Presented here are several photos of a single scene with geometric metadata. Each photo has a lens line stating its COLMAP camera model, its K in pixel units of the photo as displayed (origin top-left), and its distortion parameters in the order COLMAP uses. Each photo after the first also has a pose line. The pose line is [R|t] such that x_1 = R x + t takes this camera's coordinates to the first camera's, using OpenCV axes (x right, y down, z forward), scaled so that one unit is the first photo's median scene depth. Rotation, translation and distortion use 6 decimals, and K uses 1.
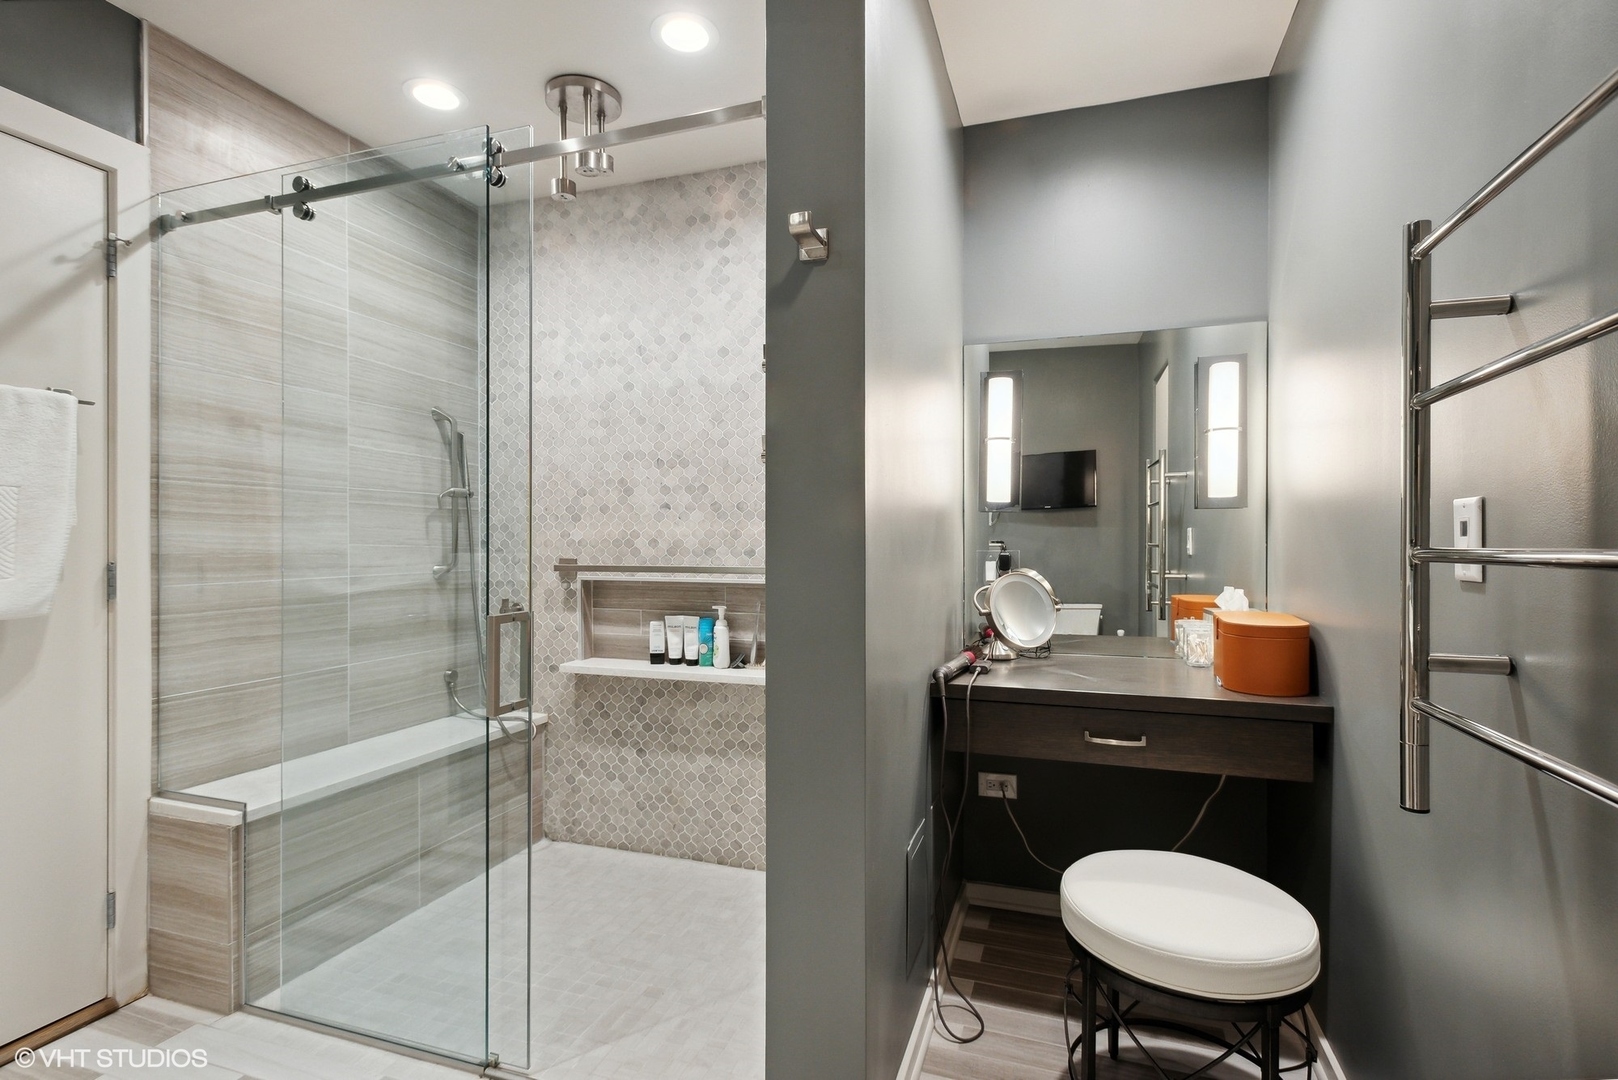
lens RADIAL K [[762.1, 0, 779.0], [0, 762.1, 540.3], [0, 0, 1]] dist [0.018357, -0.005271]
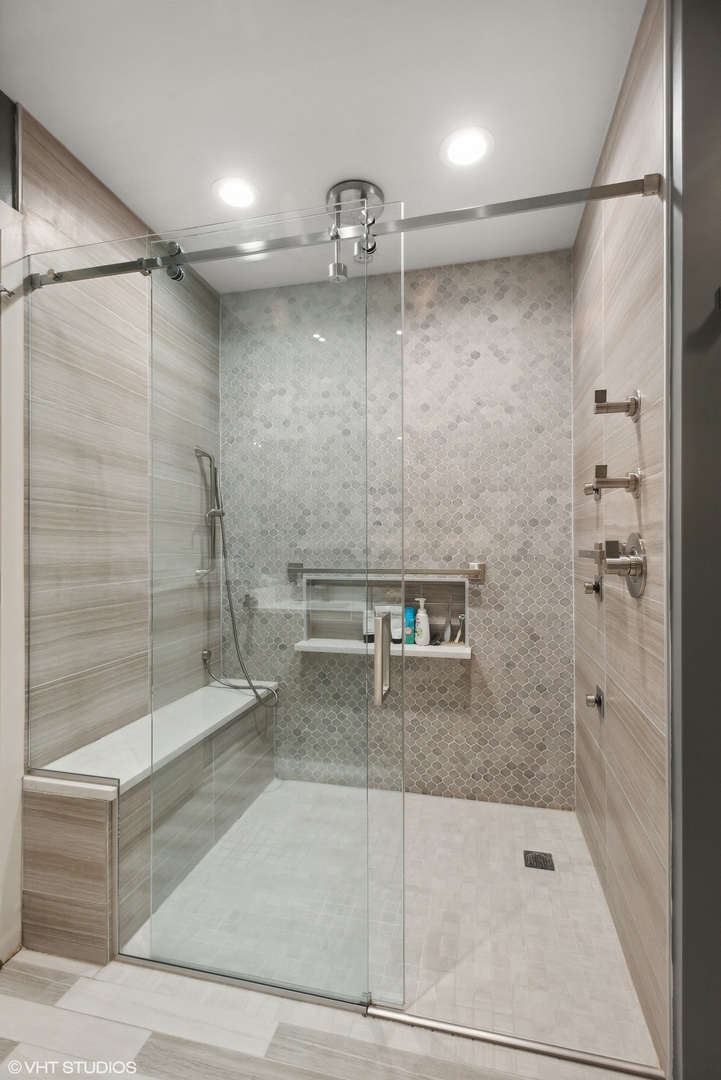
lens RADIAL K [[508.7, 0, 361.9], [0, 508.7, 542.4], [0, 0, 1]] dist [0.018357, -0.005271]
pose [[0.995780, -0.003581, 0.091703, -0.335606], [0.004151, 0.999973, -0.006023, -0.008050], [-0.091679, 0.006378, 0.995768, 0.163325]]
